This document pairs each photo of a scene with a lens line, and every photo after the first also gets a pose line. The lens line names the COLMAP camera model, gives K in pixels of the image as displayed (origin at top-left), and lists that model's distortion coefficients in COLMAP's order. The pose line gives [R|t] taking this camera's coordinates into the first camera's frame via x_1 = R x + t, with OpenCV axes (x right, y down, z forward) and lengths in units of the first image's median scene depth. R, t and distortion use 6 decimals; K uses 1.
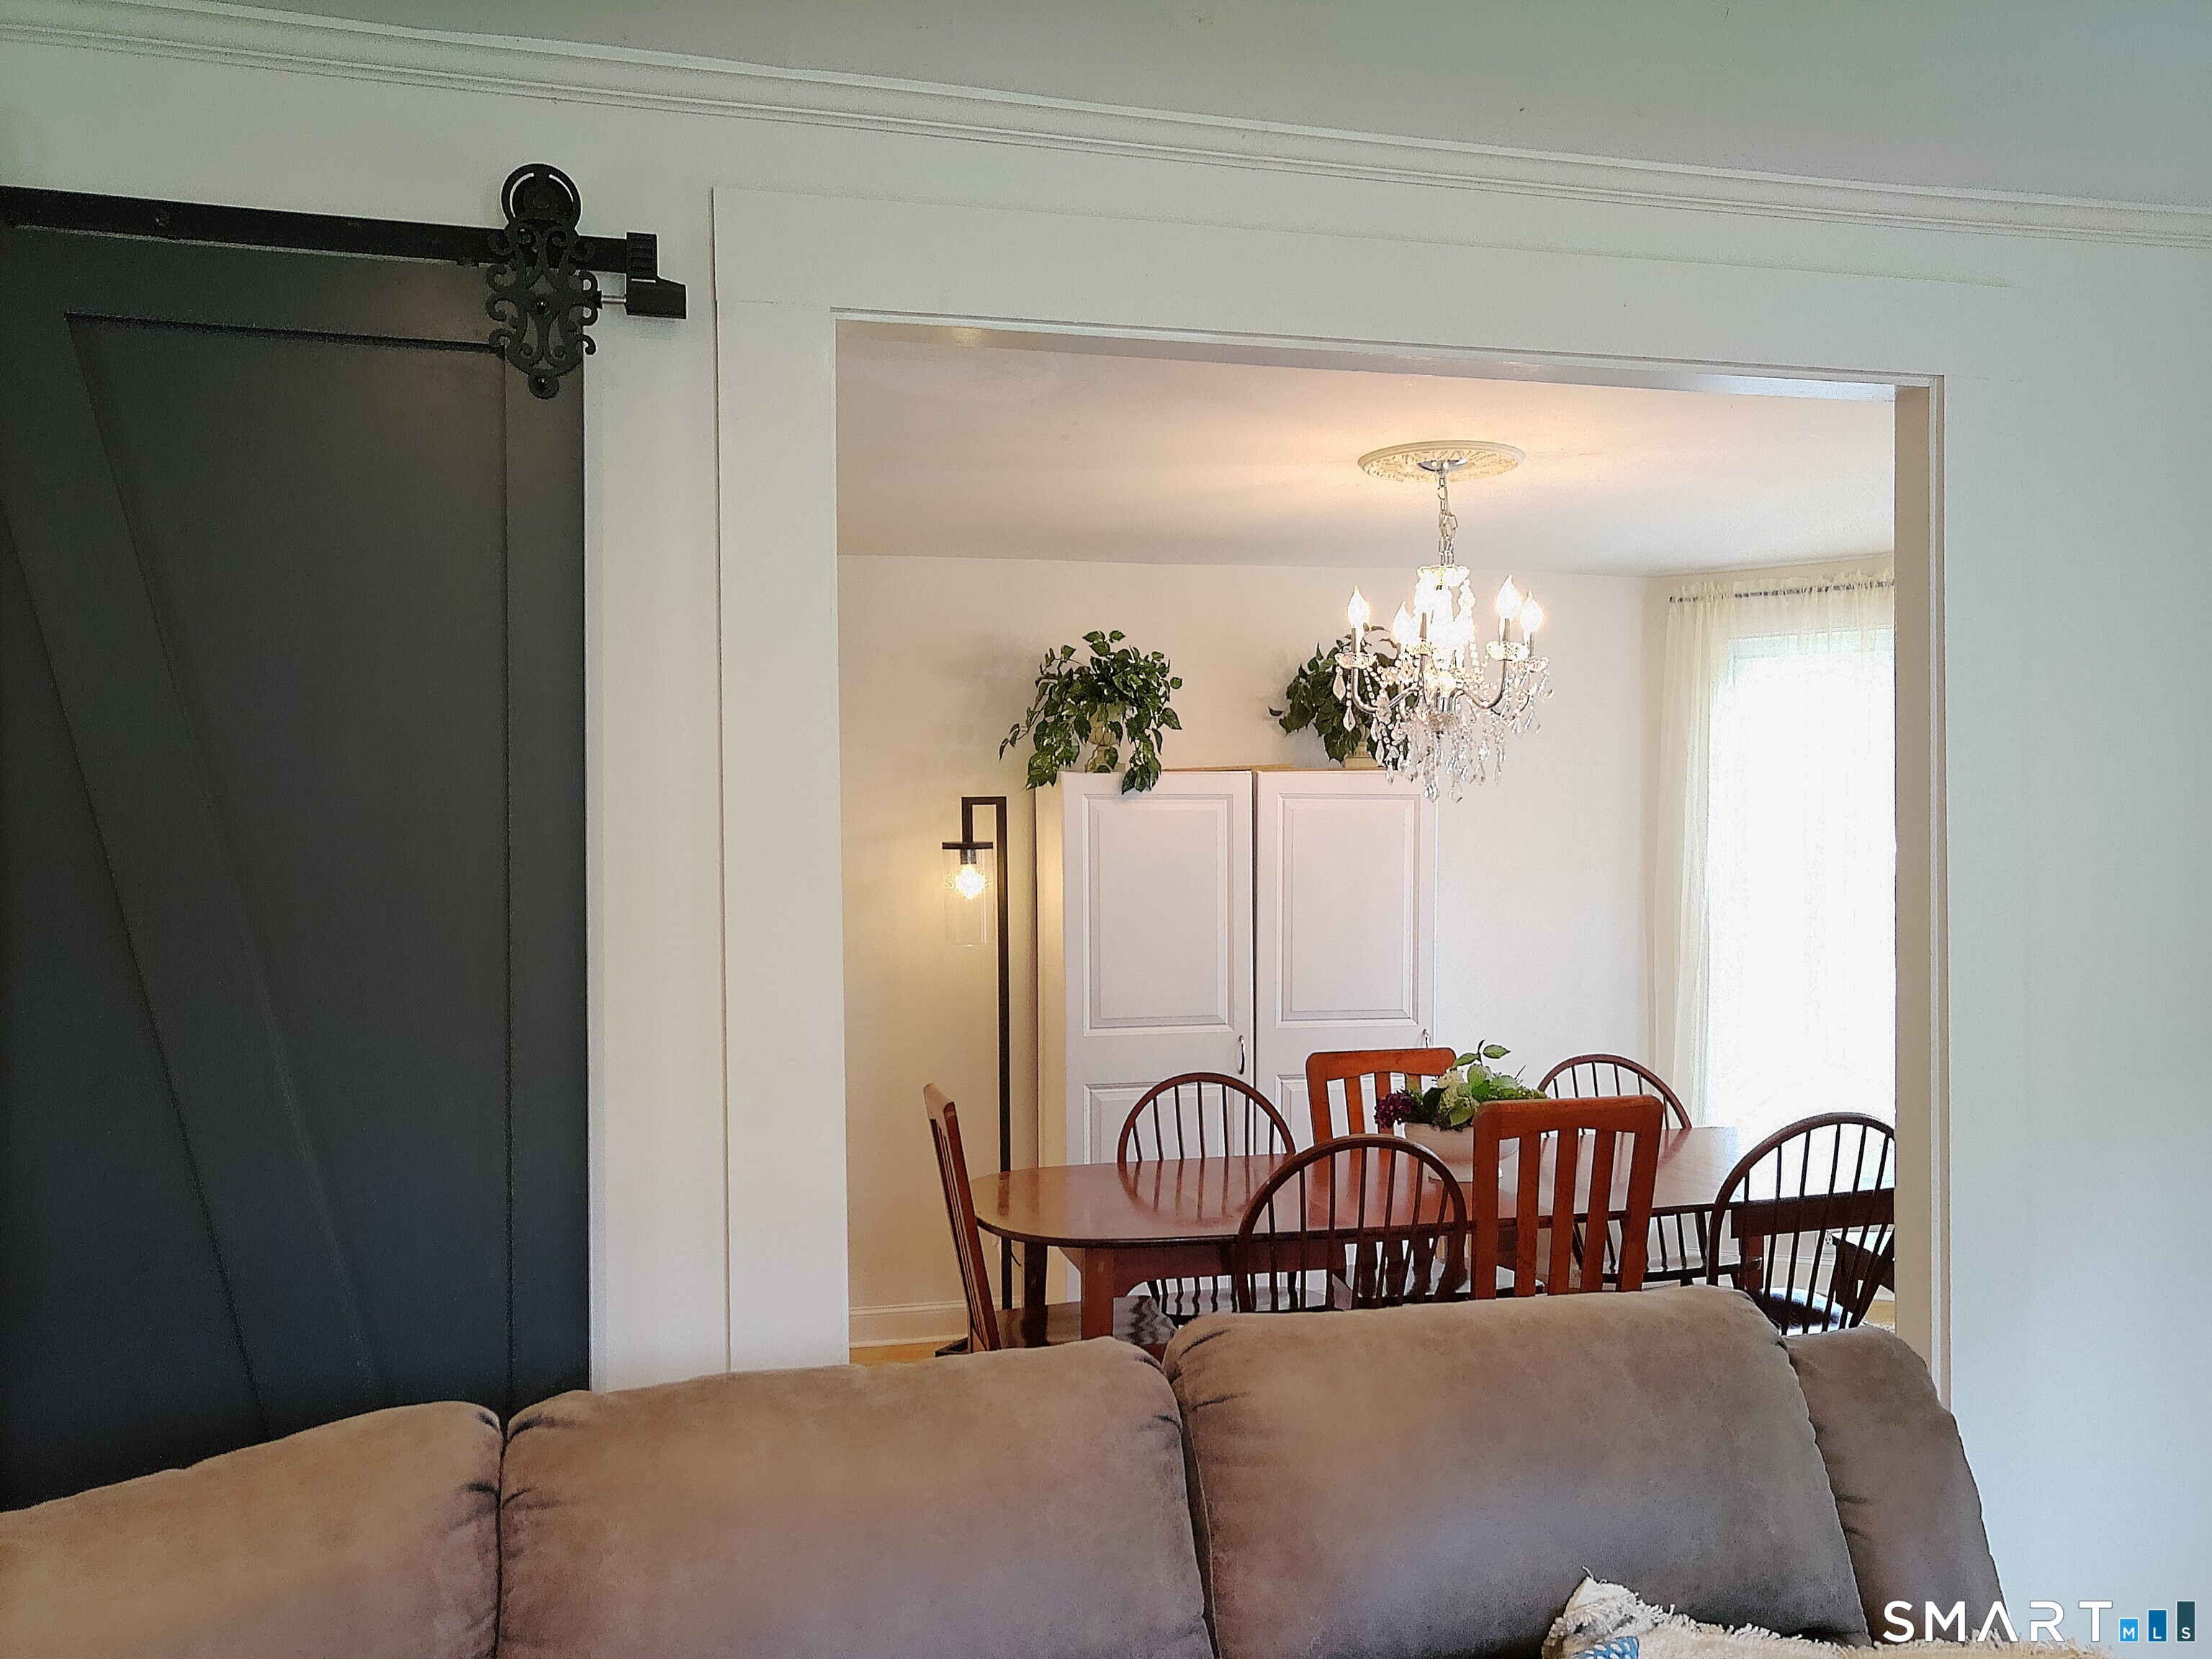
lens RADIAL K [[1881.5, 0, 1180.0], [0, 1881.5, 891.4], [0, 0, 1]] dist [-0.022090, 0.032629]
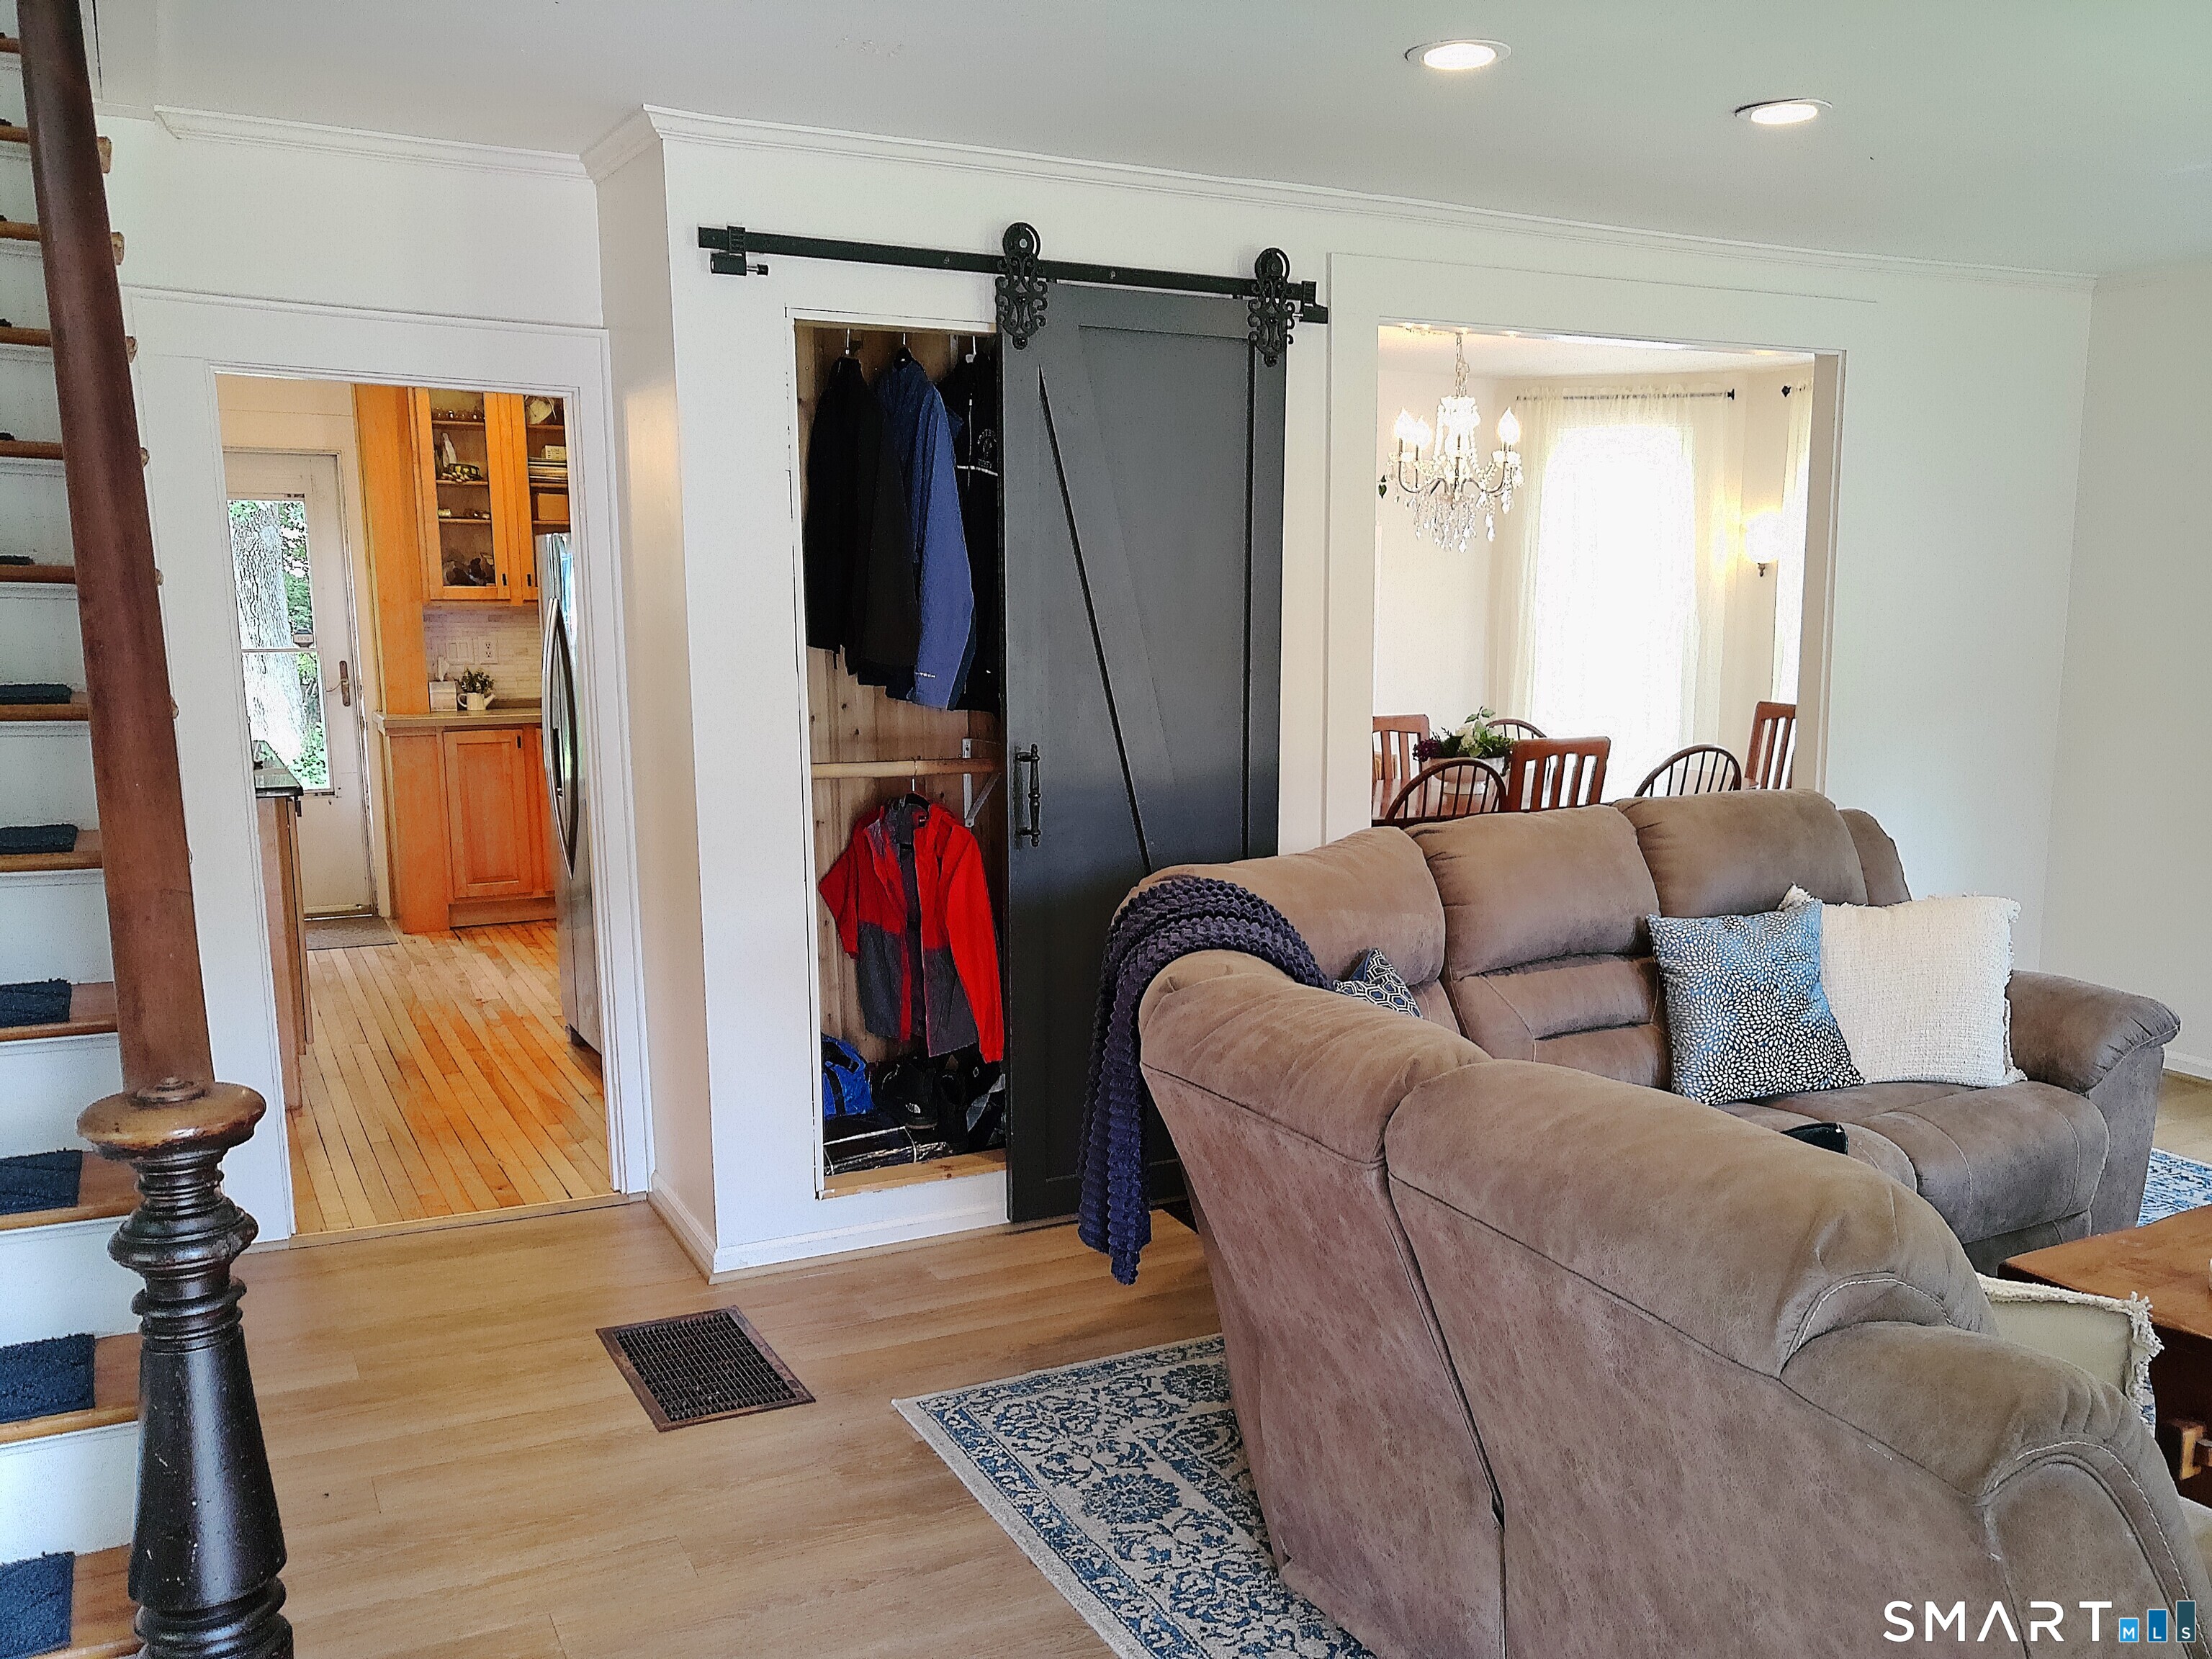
lens RADIAL K [[1881.5, 0, 1164.3], [0, 1881.5, 858.3], [0, 0, 1]] dist [-0.022090, 0.032629]
pose [[0.975567, -0.026003, 0.218157, -0.884087], [-0.003691, 0.990891, 0.134613, -0.011852], [-0.219670, -0.132129, 0.966585, -0.965557]]
